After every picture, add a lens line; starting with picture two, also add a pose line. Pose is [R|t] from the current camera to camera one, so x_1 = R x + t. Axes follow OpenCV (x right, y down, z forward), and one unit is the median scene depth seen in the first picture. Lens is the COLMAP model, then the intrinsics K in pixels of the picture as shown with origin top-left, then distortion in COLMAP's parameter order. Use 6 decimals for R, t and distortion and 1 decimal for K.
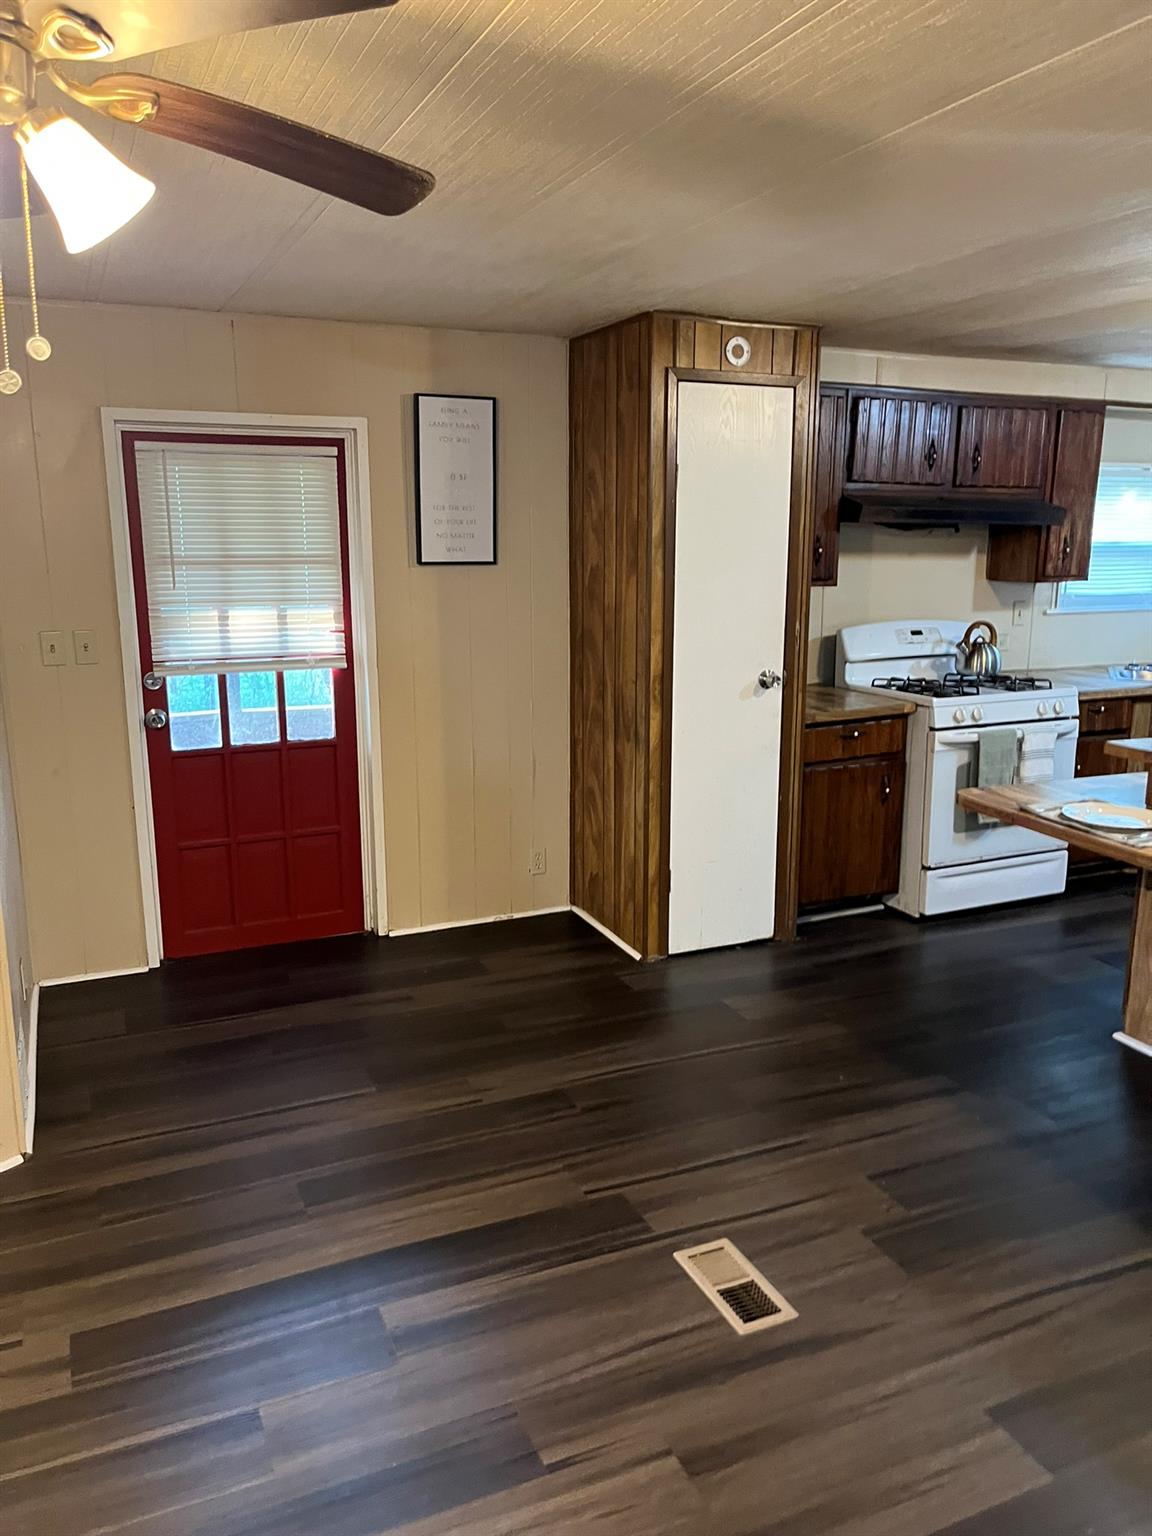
lens RADIAL K [[1165.7, 0, 591.4], [0, 1165.7, 778.0], [0, 0, 1]] dist [0.057442, -0.074256]
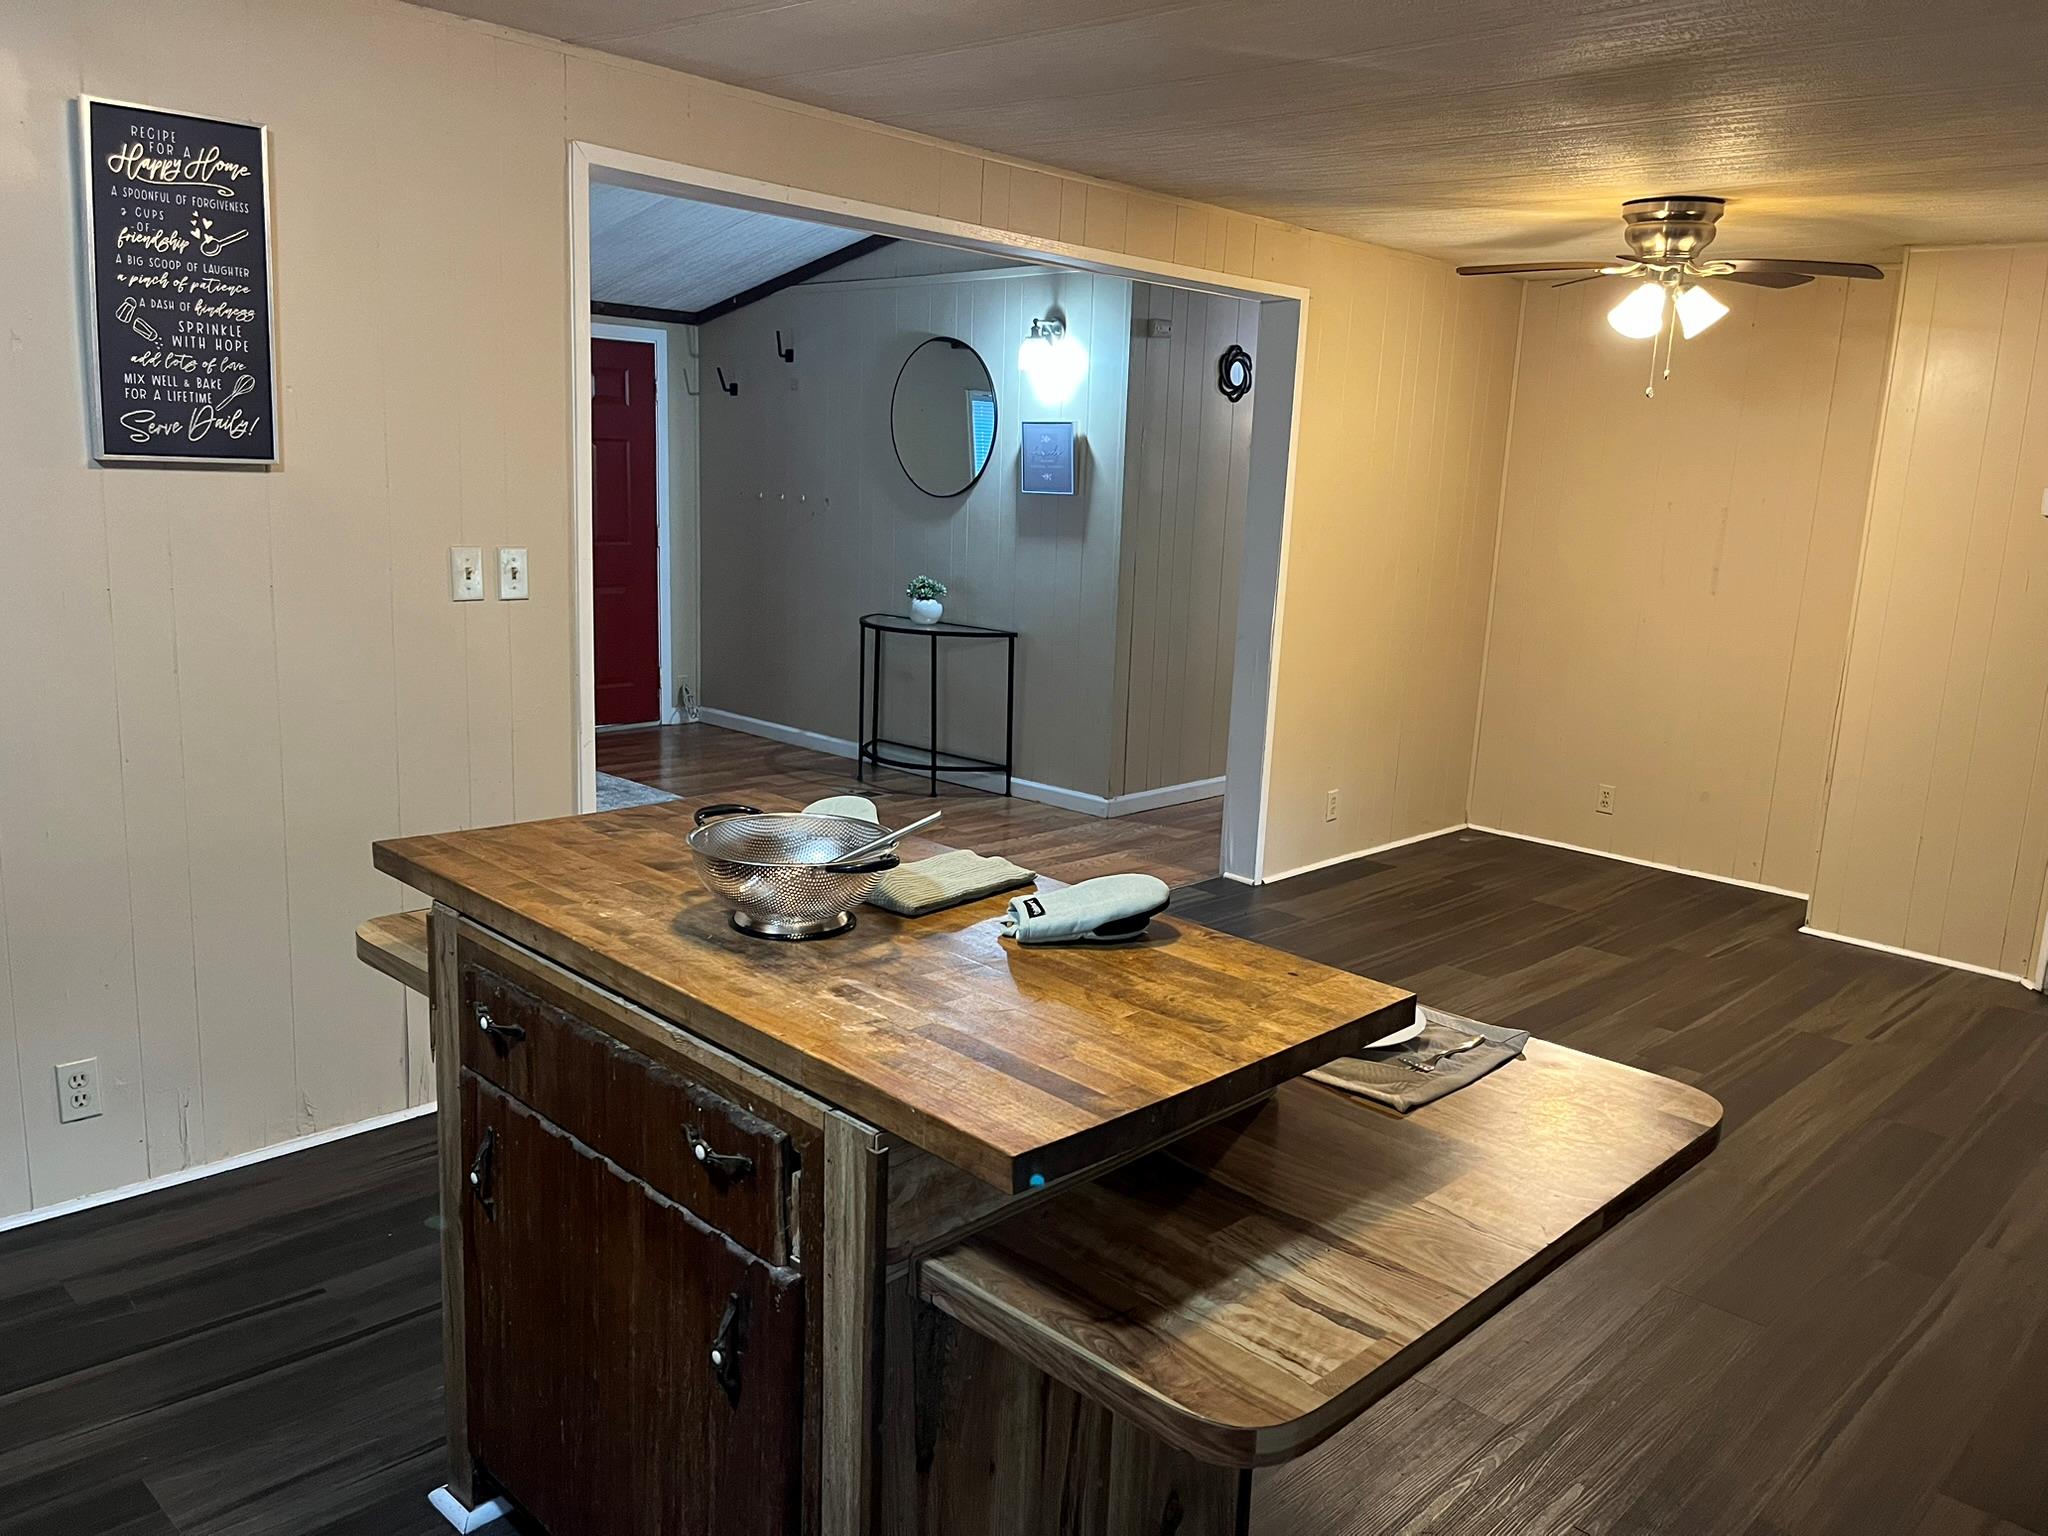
lens RADIAL K [[1554.3, 0, 1030.5], [0, 1554.3, 764.0], [0, 0, 1]] dist [0.057442, -0.074256]
pose [[-0.922760, 0.036056, -0.383686, 0.606217], [-0.125934, 0.912743, 0.388641, -0.224935], [0.364219, 0.406941, -0.837701, 1.090382]]
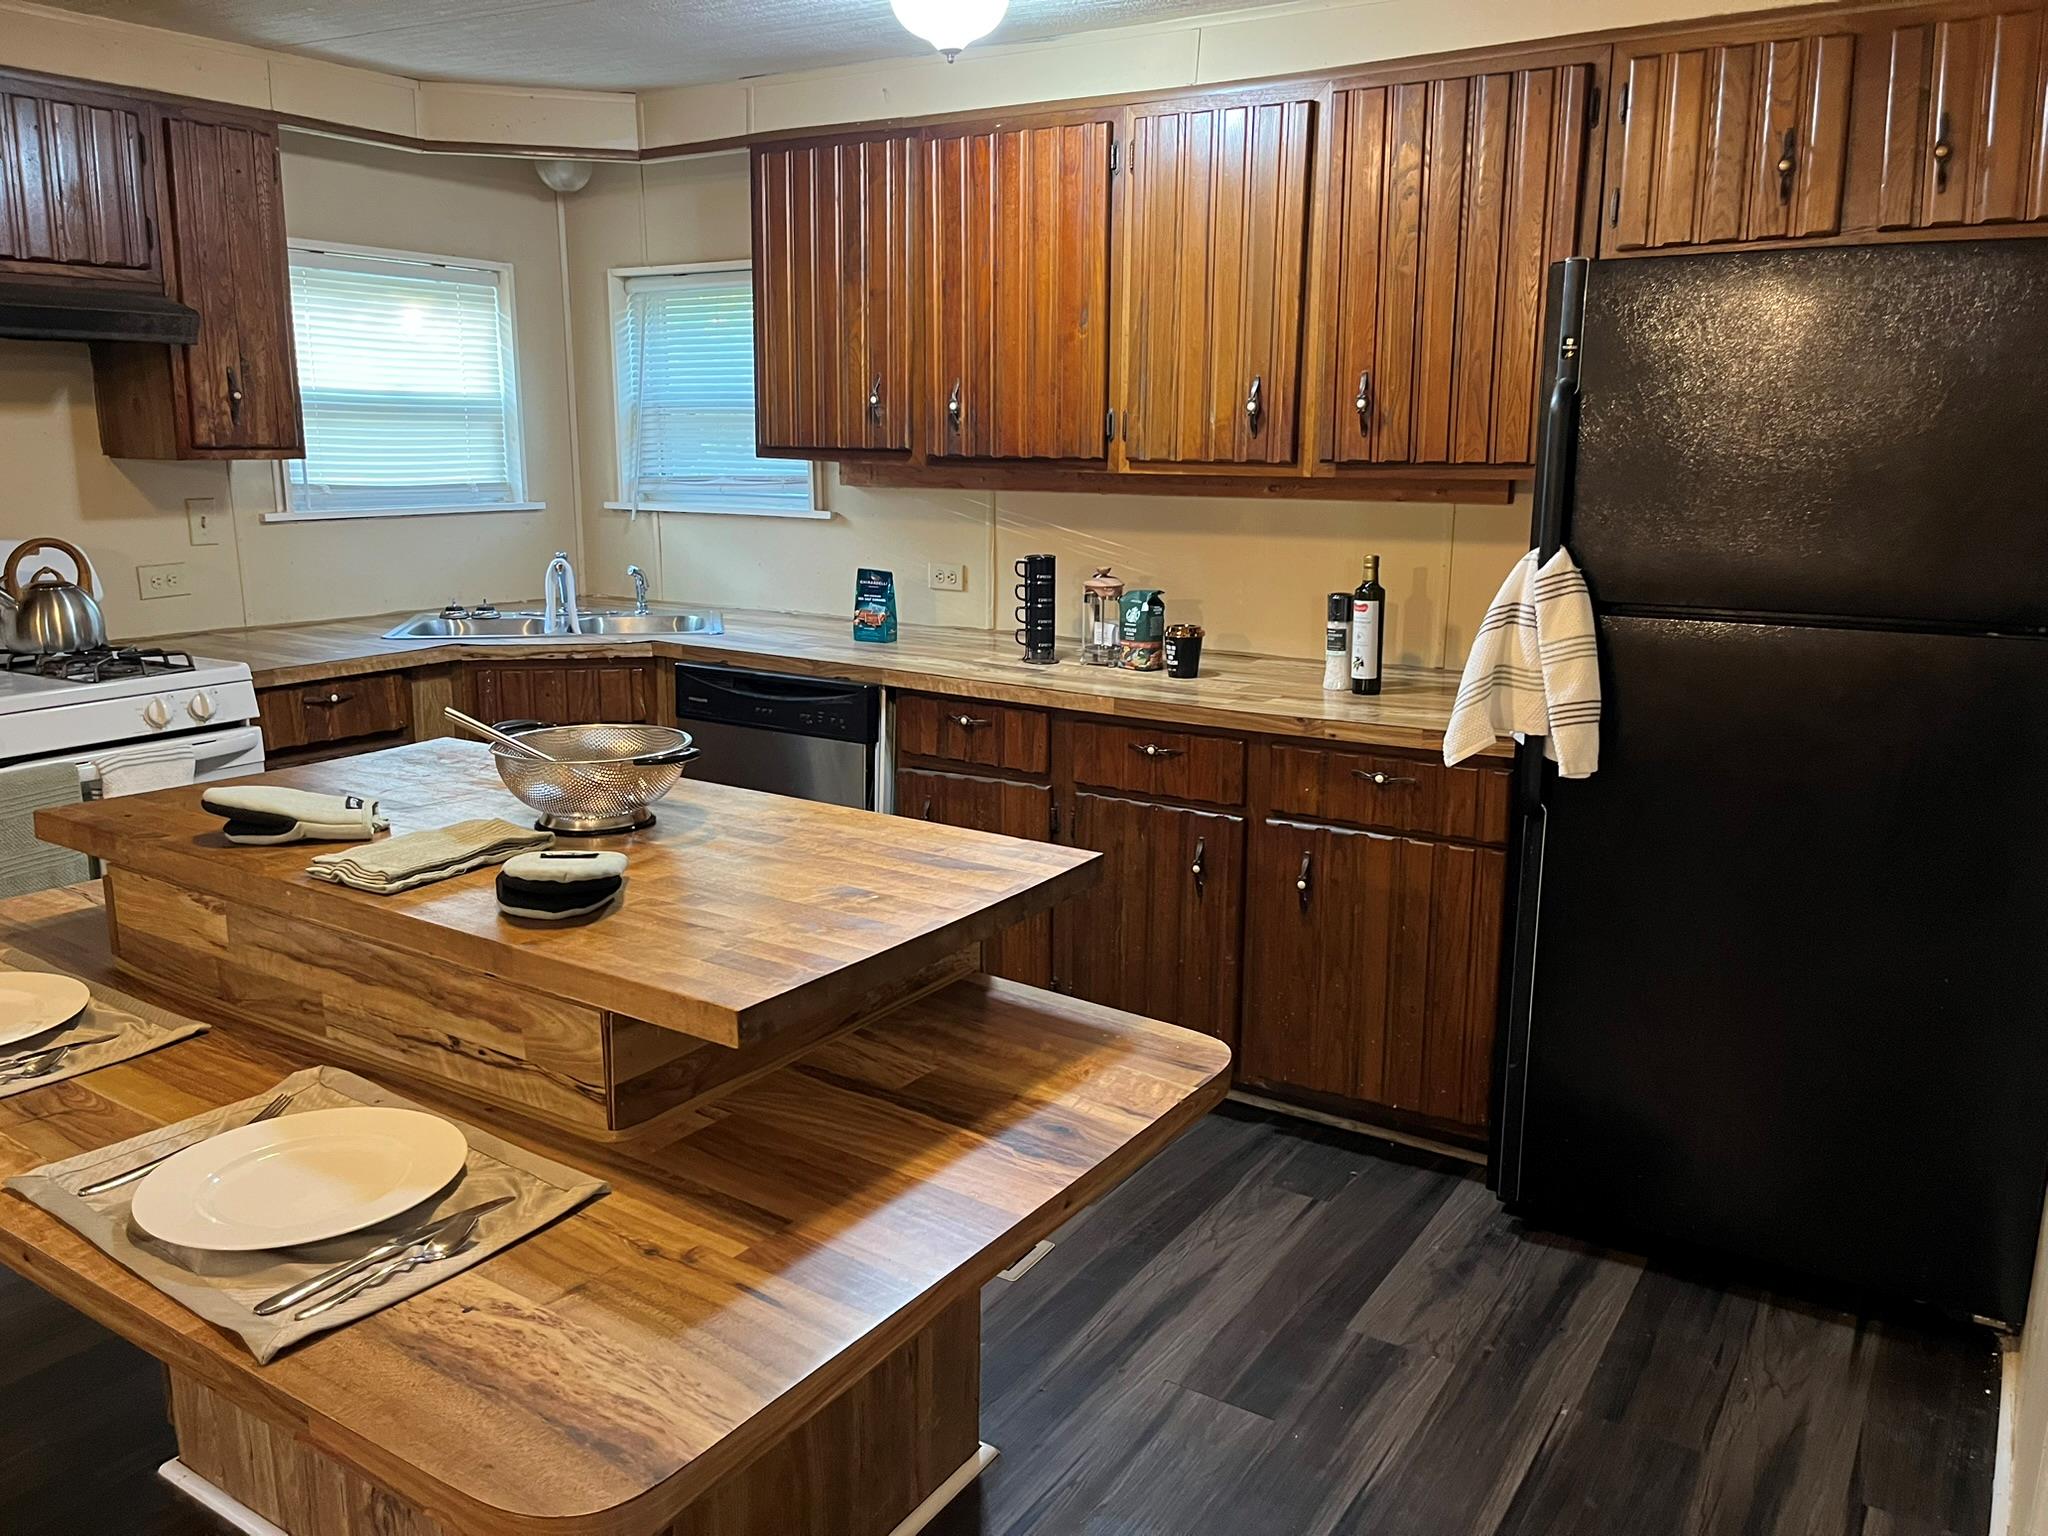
lens RADIAL K [[1554.3, 0, 1040.2], [0, 1554.3, 770.9], [0, 0, 1]] dist [0.057442, -0.074256]
pose [[0.833680, -0.113463, 0.540467, 0.357838], [0.107795, 0.993275, 0.042247, -0.024715], [-0.541626, 0.023039, 0.840304, 0.269555]]
